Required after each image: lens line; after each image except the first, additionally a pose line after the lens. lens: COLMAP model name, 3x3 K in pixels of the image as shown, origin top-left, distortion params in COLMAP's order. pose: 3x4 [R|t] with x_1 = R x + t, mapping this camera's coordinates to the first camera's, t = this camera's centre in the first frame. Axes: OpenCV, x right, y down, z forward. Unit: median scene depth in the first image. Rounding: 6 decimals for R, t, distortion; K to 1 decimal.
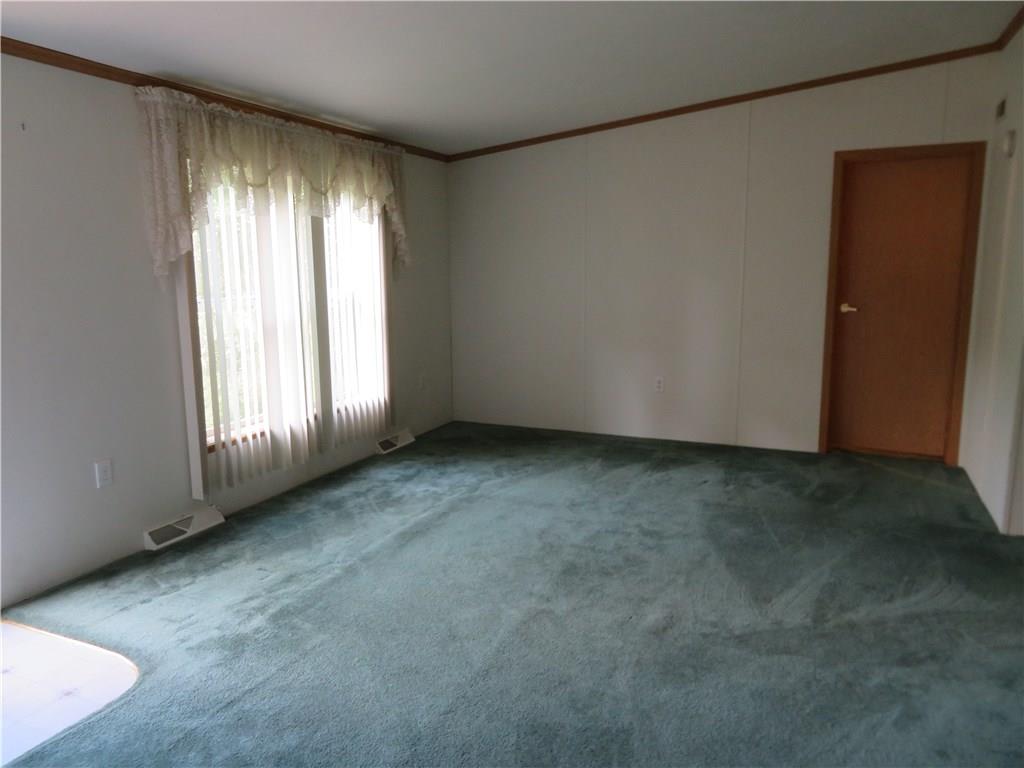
lens RADIAL K [[731.9, 0, 514.3], [0, 731.9, 381.5], [0, 0, 1]] dist [-0.008713, -0.001896]
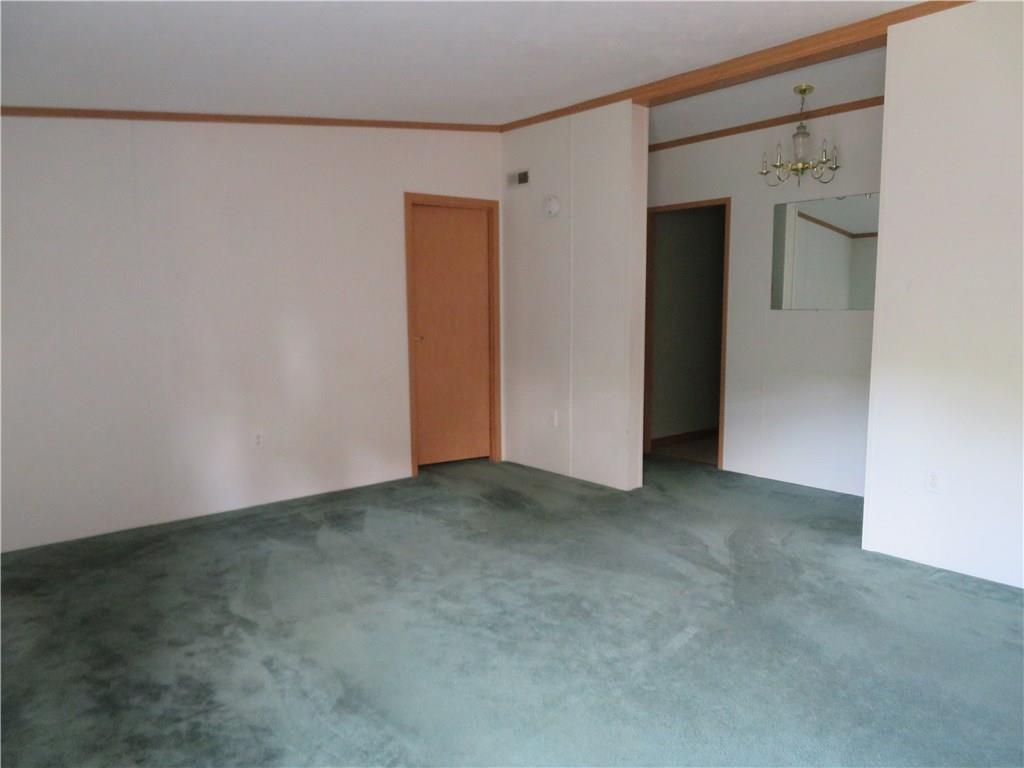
lens RADIAL K [[731.9, 0, 513.9], [0, 731.9, 387.0], [0, 0, 1]] dist [-0.008713, -0.001896]
pose [[0.439681, -0.100981, 0.892459, -0.564521], [0.147818, 0.988246, 0.038995, -0.061475], [-0.885907, 0.114776, 0.449439, 0.491205]]
